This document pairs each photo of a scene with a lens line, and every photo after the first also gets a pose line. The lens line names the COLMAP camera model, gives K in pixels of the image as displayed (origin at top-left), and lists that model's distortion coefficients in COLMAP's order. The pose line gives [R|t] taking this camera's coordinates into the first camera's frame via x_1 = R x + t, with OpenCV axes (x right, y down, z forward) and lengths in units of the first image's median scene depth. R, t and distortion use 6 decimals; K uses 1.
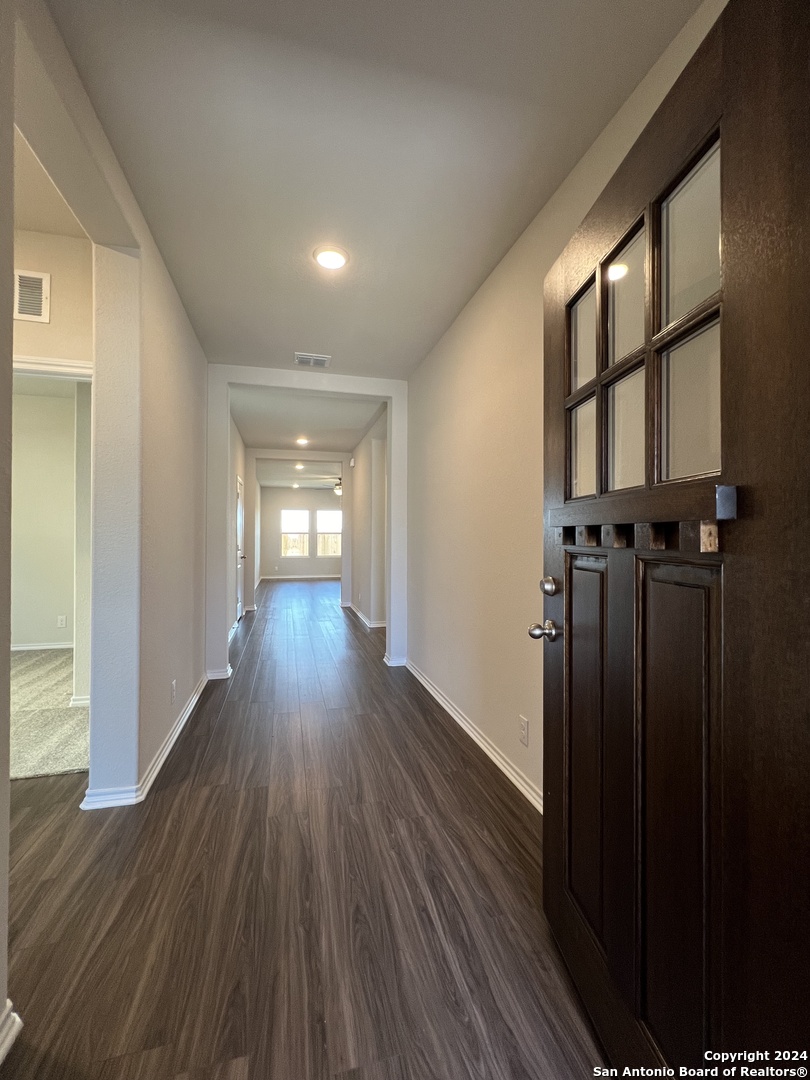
lens RADIAL K [[459.4, 0, 404.7], [0, 459.4, 540.1], [0, 0, 1]] dist [-0.003648, 0.001550]
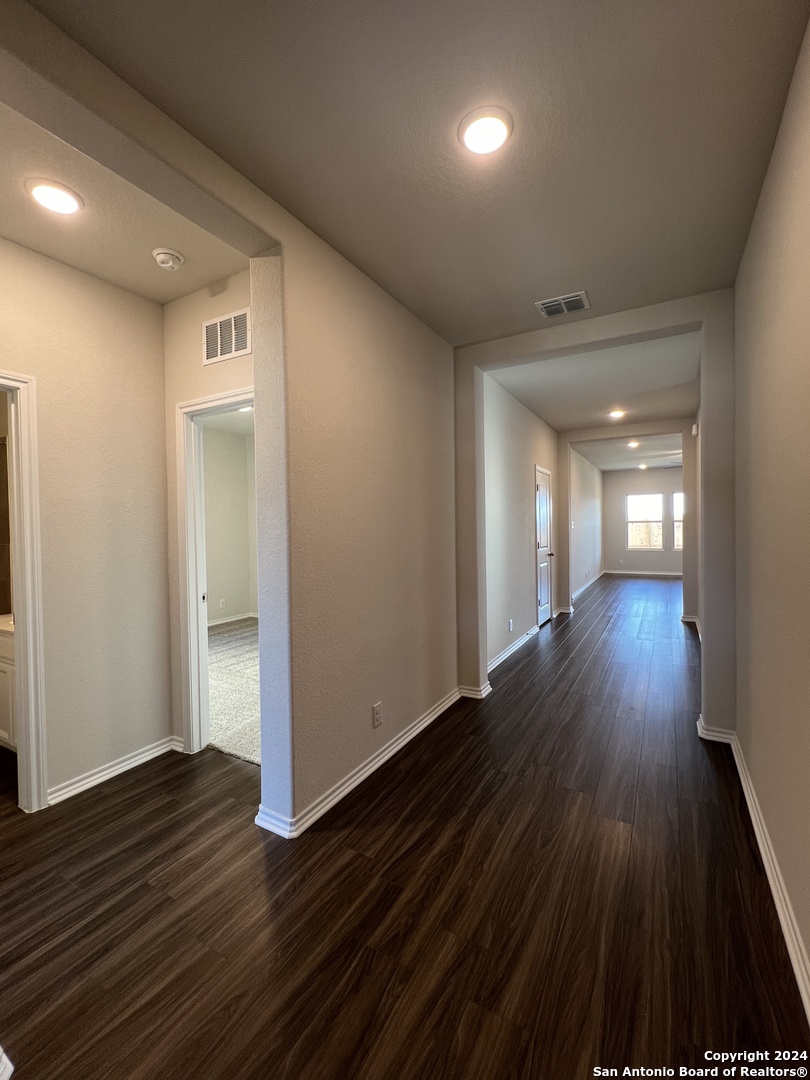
lens RADIAL K [[459.4, 0, 404.4], [0, 459.4, 538.3], [0, 0, 1]] dist [-0.003648, 0.001550]
pose [[0.716201, 0.001757, -0.697891, 0.076769], [0.017024, 0.999655, 0.019987, -0.018722], [0.697686, -0.026195, 0.715925, 0.157977]]
